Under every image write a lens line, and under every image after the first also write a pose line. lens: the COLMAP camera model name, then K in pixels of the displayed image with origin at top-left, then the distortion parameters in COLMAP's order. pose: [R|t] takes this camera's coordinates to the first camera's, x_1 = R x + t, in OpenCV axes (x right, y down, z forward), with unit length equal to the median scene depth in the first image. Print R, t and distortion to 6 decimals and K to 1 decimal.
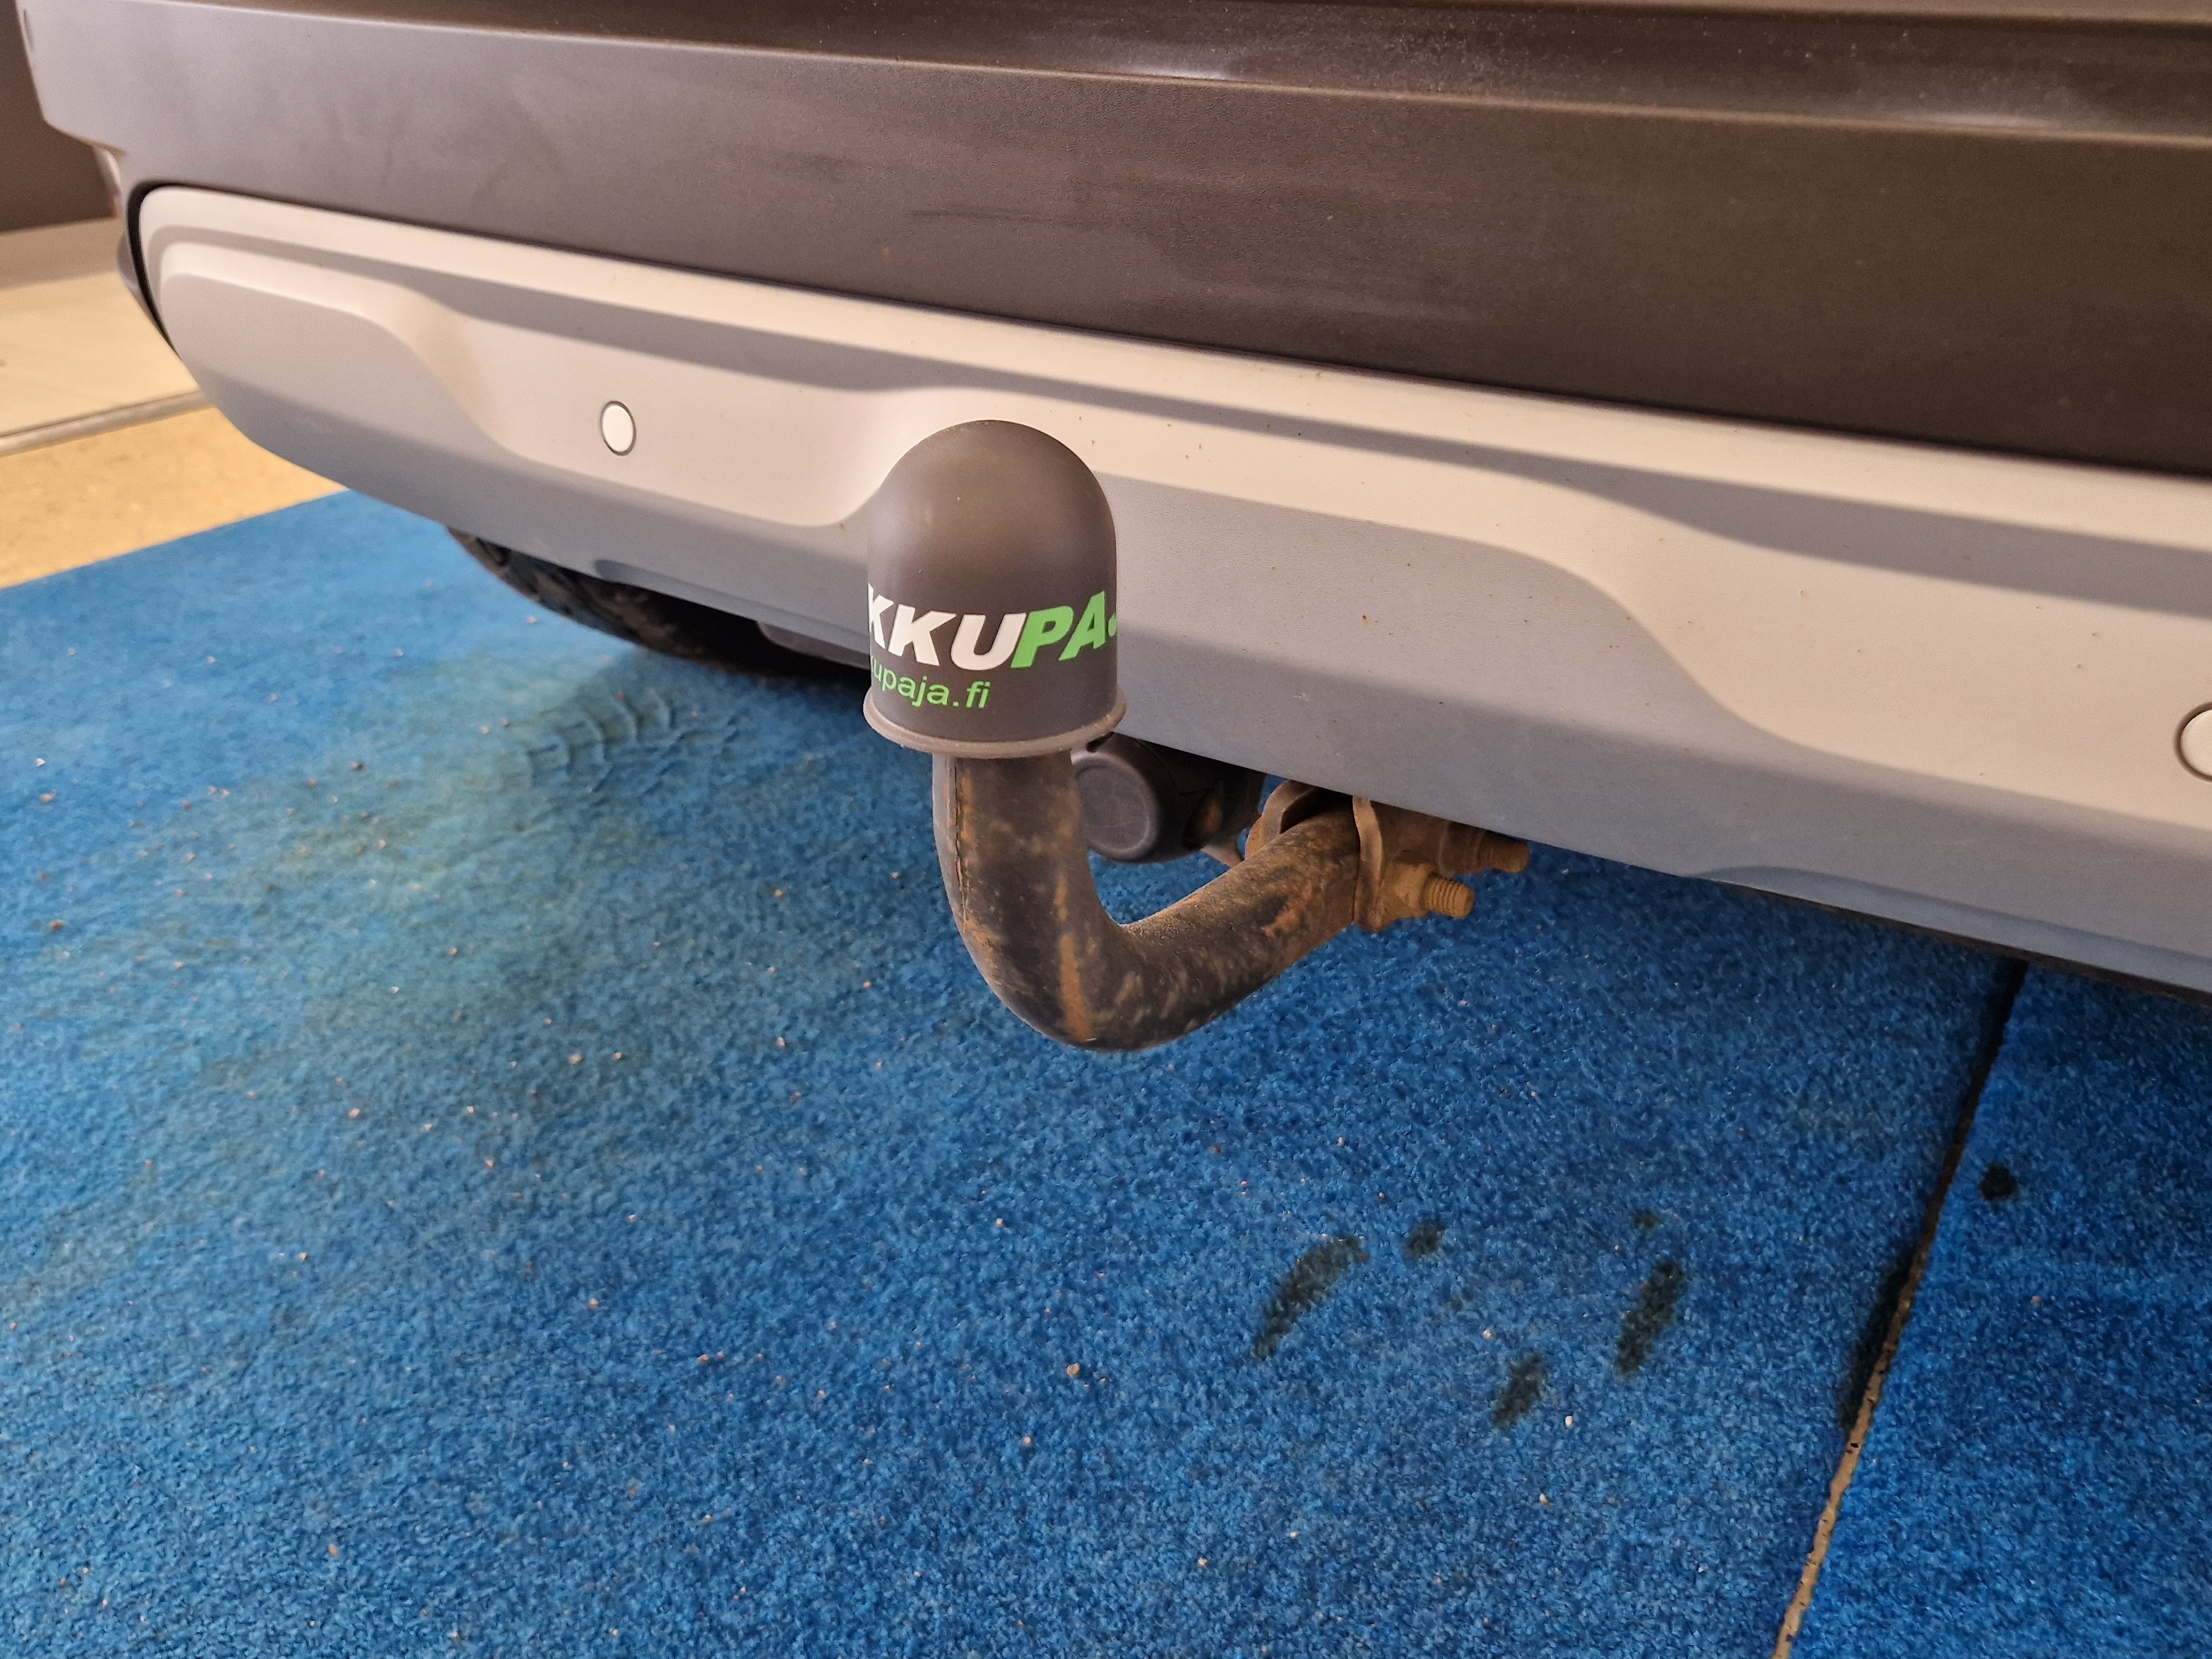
lens RADIAL K [[1894.1, 0, 1101.5], [0, 1894.1, 840.7], [0, 0, 1]] dist [0.042147, -0.033534]
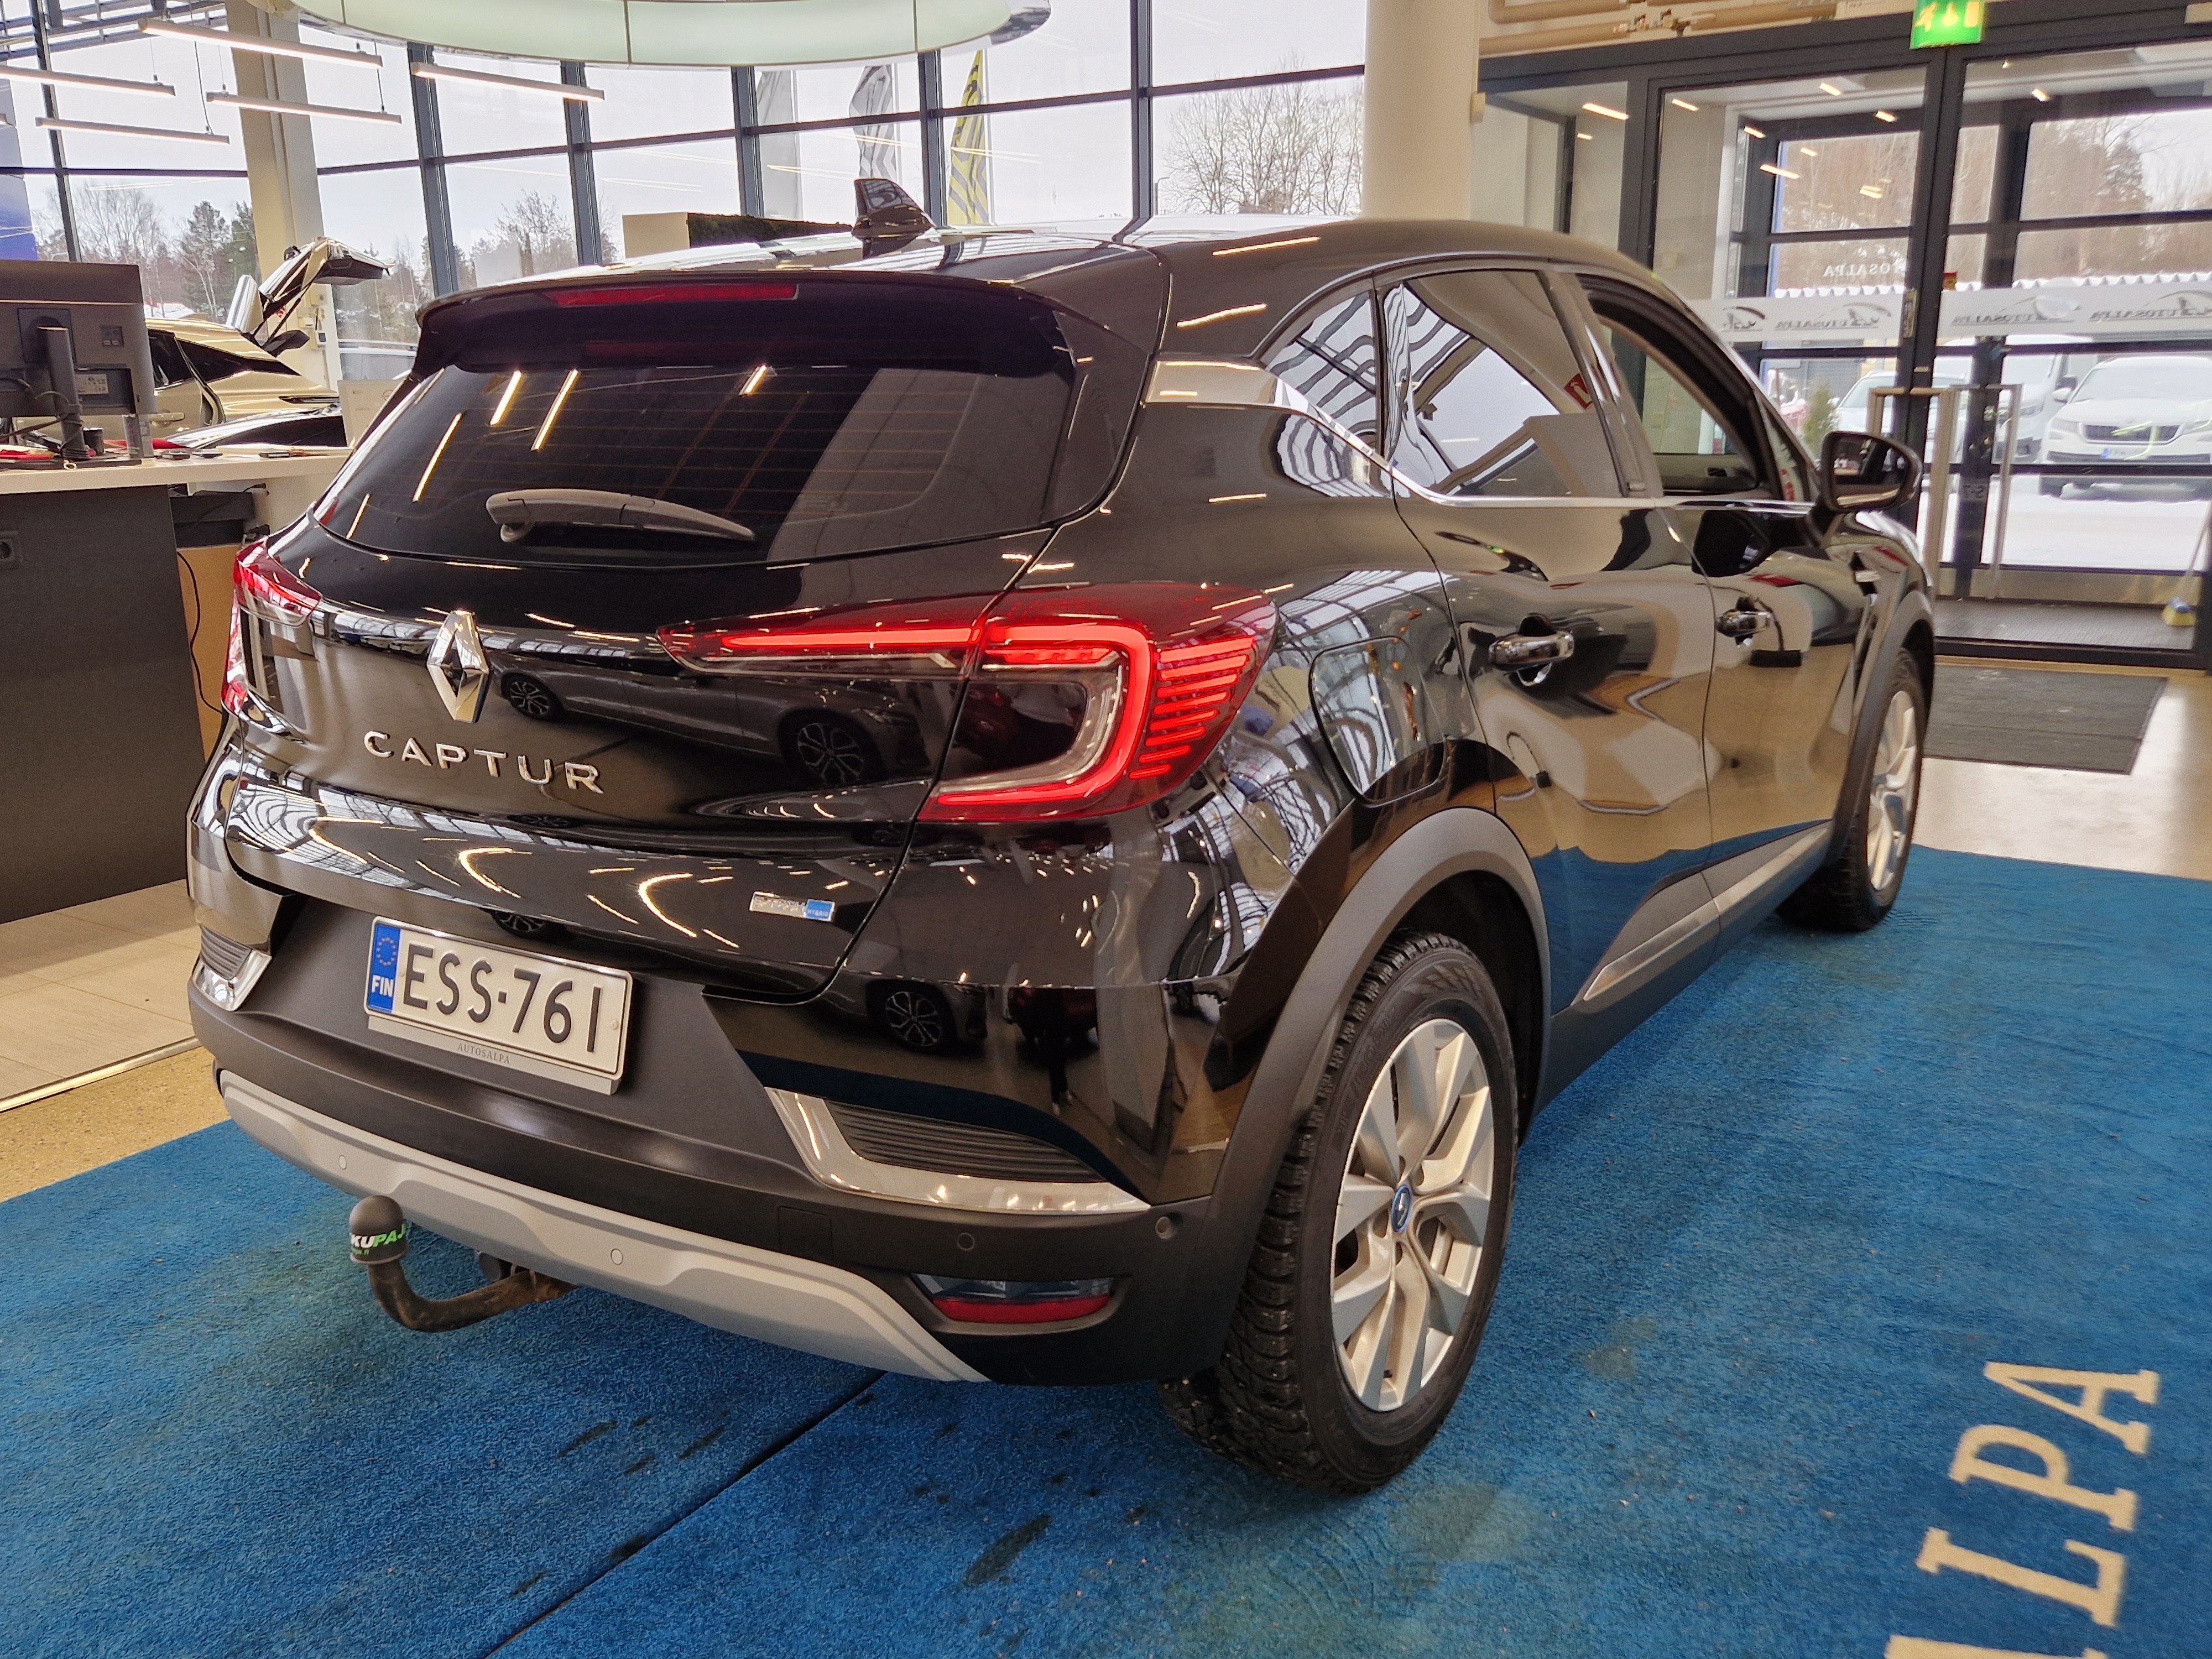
lens RADIAL K [[1894.1, 0, 1115.5], [0, 1894.1, 826.7], [0, 0, 1]] dist [0.042147, -0.033534]
pose [[0.999615, -0.015148, -0.023264, 0.871360], [0.009669, 0.975511, -0.219738, -0.019753], [0.026022, 0.219428, 0.975282, -1.756389]]
